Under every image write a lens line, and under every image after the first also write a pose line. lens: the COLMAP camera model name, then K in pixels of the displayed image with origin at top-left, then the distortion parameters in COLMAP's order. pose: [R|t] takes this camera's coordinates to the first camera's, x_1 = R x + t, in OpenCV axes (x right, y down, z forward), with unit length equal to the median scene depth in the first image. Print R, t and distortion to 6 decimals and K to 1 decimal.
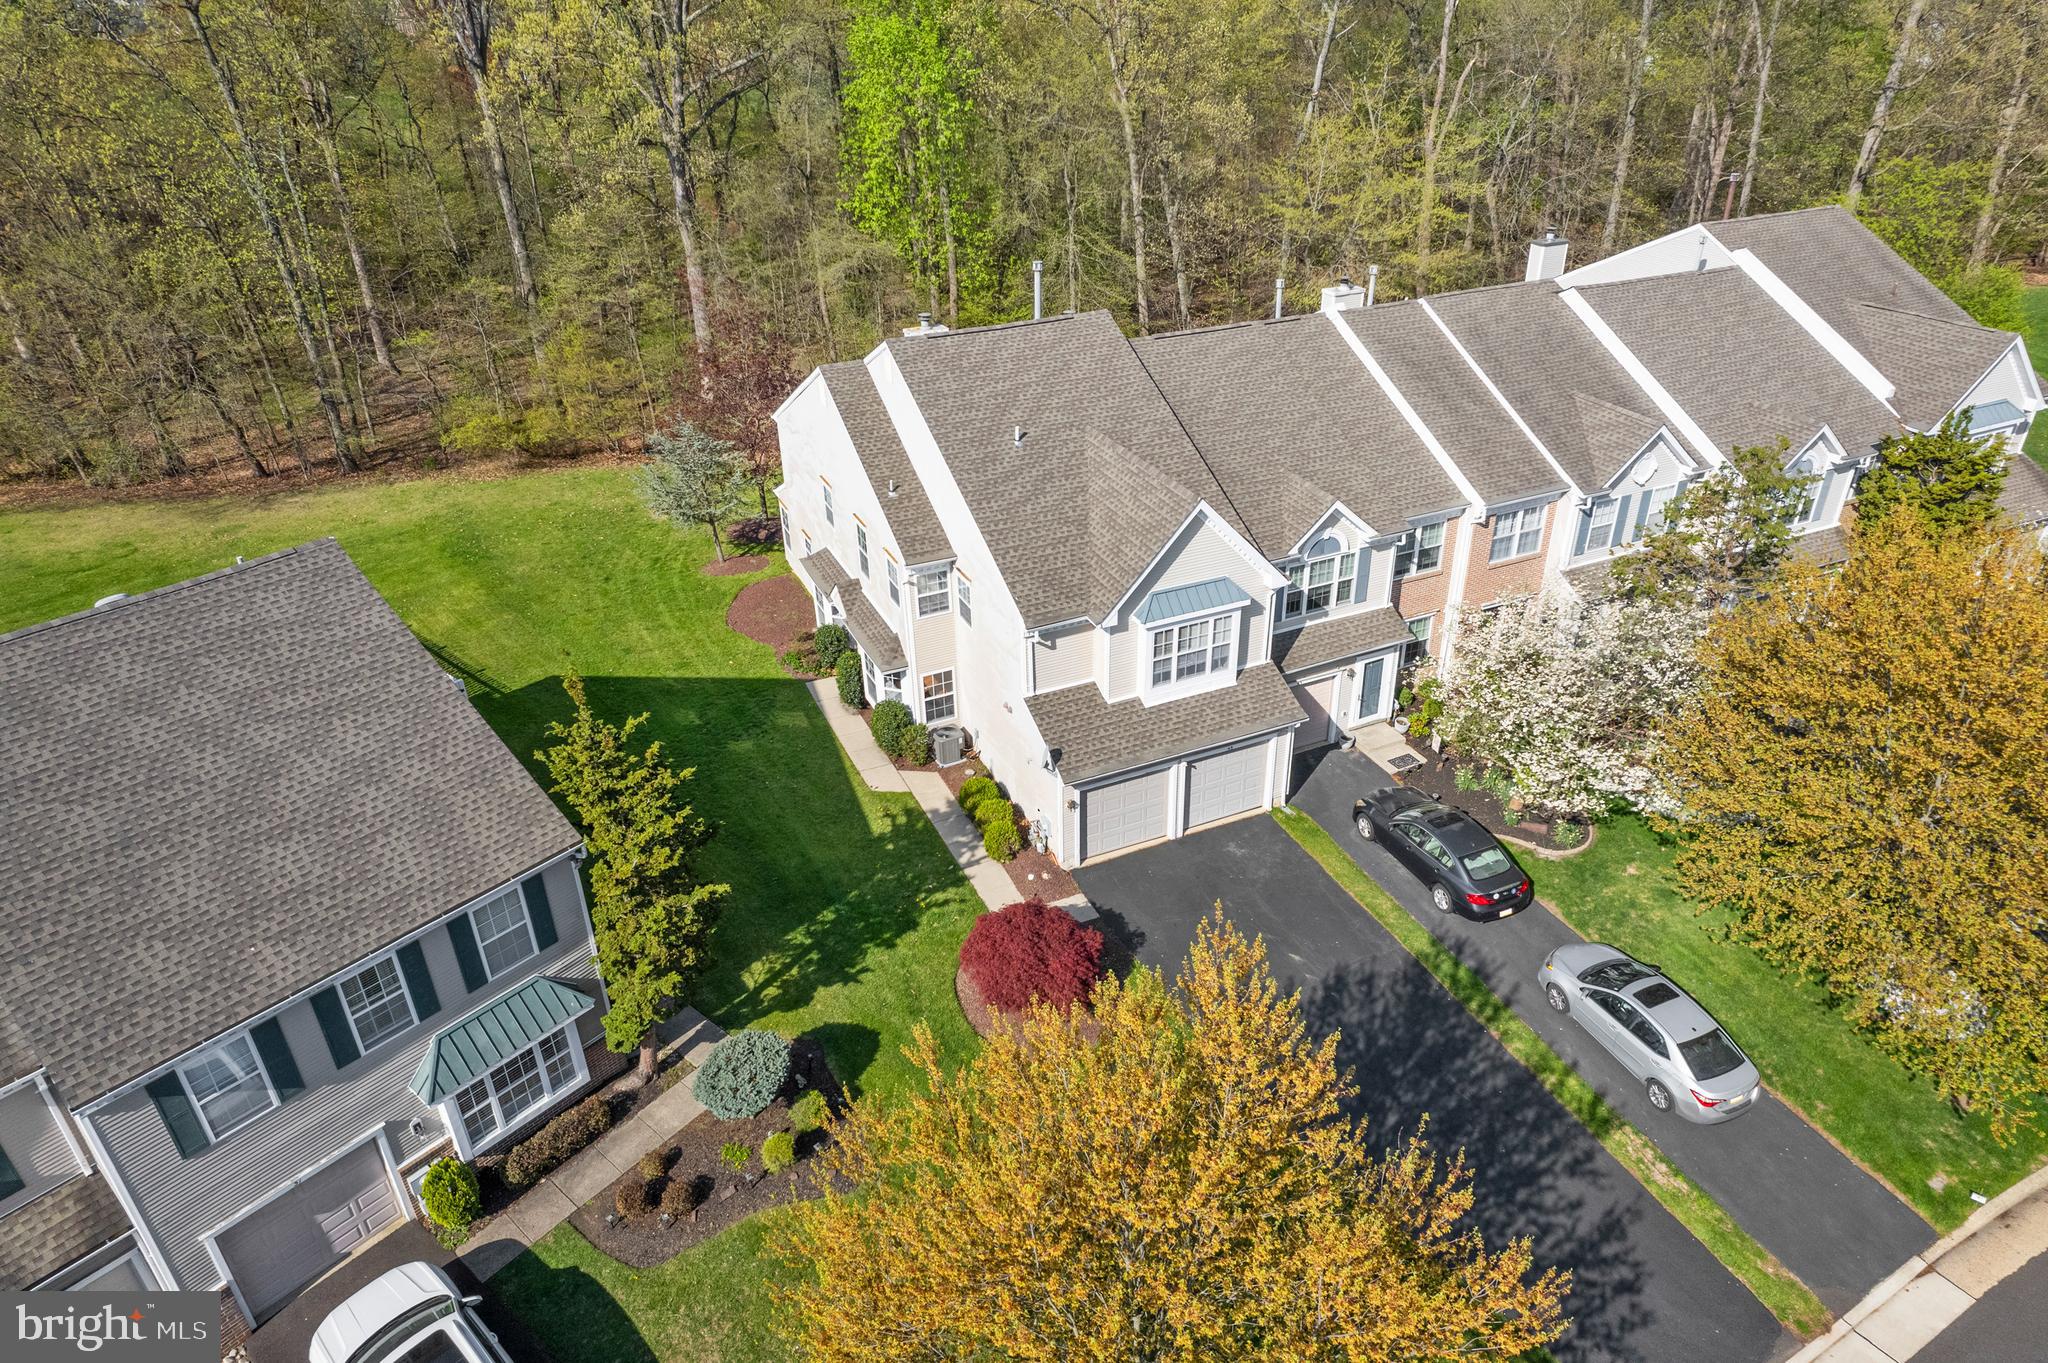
lens RADIAL K [[1293.0, 0, 1040.6], [0, 1293.0, 673.7], [0, 0, 1]] dist [0.000928, -0.000811]
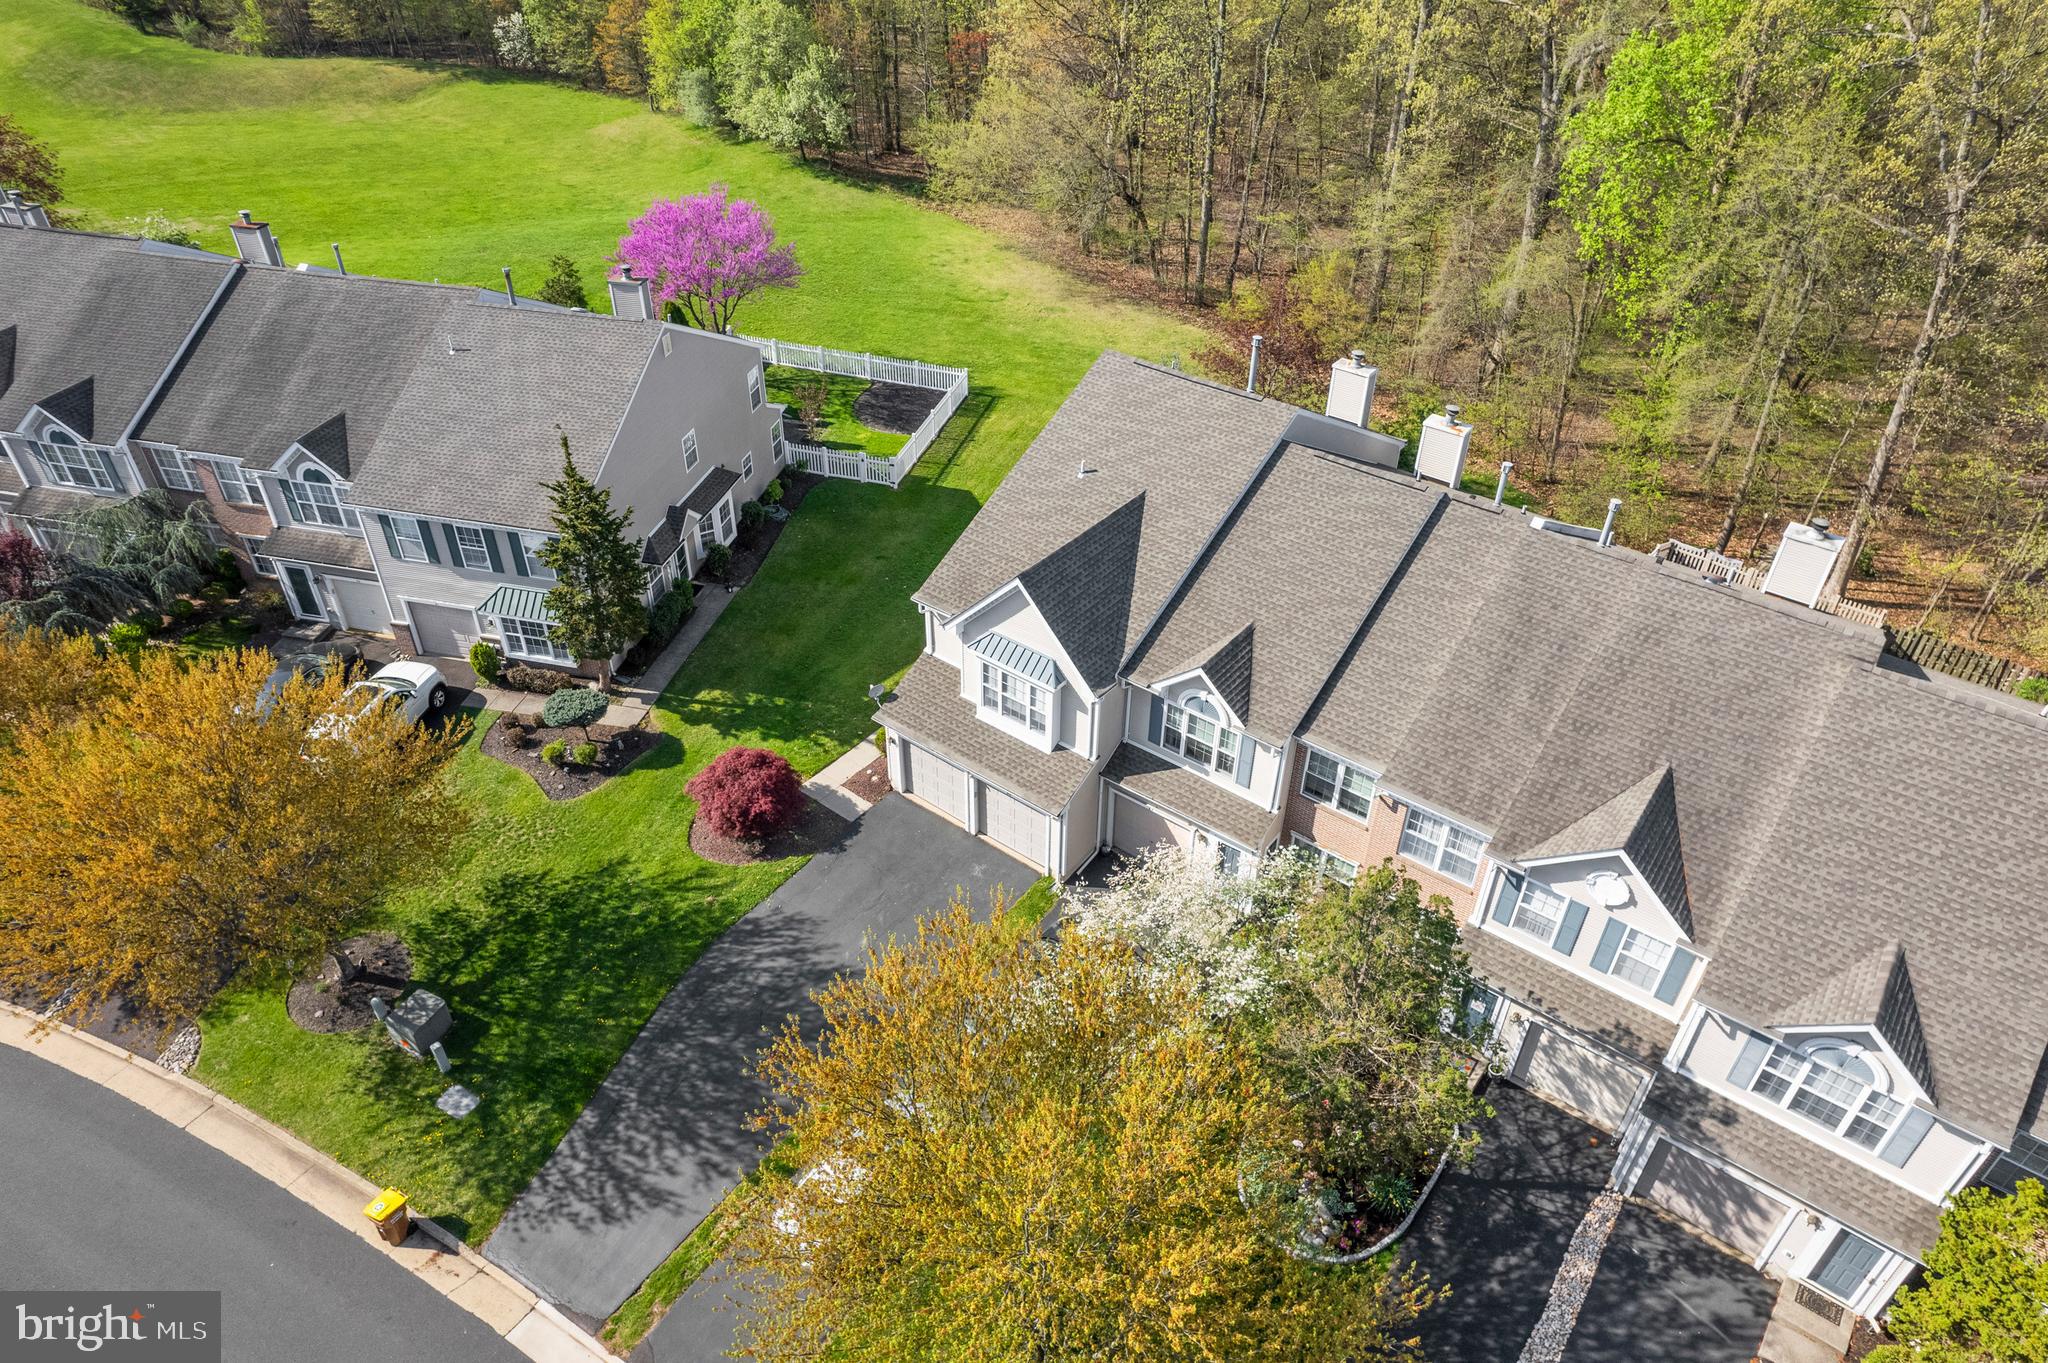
lens RADIAL K [[1293.0, 0, 1040.6], [0, 1293.0, 673.7], [0, 0, 1]] dist [0.000928, -0.000811]
pose [[0.461418, 0.538428, -0.705116, 0.881488], [-0.457663, 0.825325, 0.330732, -0.404923], [0.760025, 0.170100, 0.627239, 0.307638]]
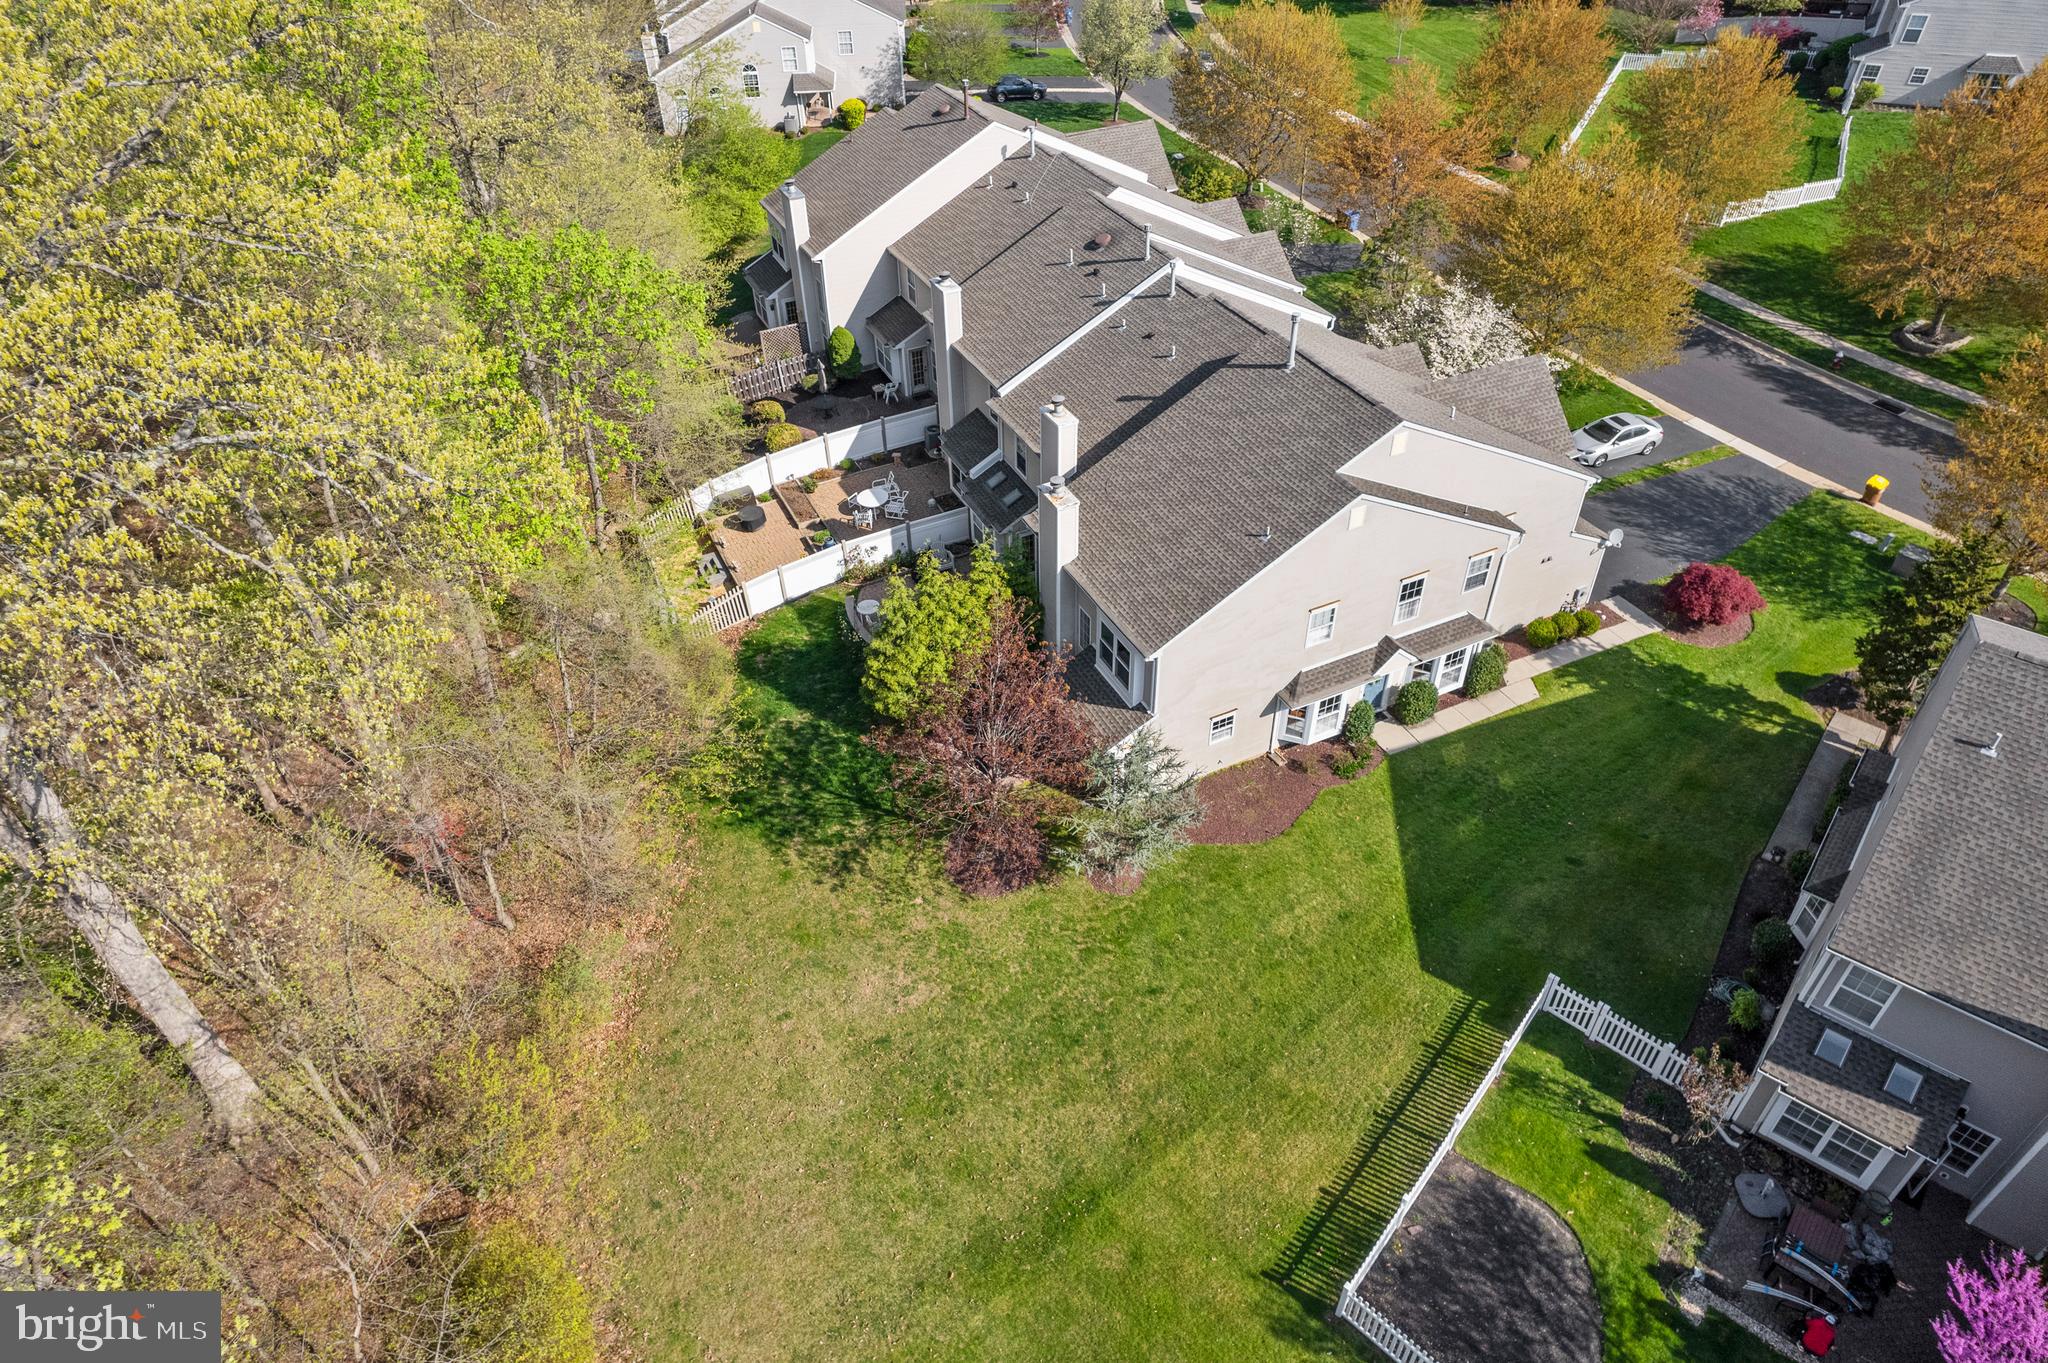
lens RADIAL K [[1293.0, 0, 1040.6], [0, 1293.0, 673.7], [0, 0, 1]] dist [0.000928, -0.000811]
pose [[-0.019831, -0.631678, 0.774977, -1.164445], [0.509490, 0.660550, 0.551447, -0.934086], [-0.860248, 0.405779, 0.308734, 1.089738]]
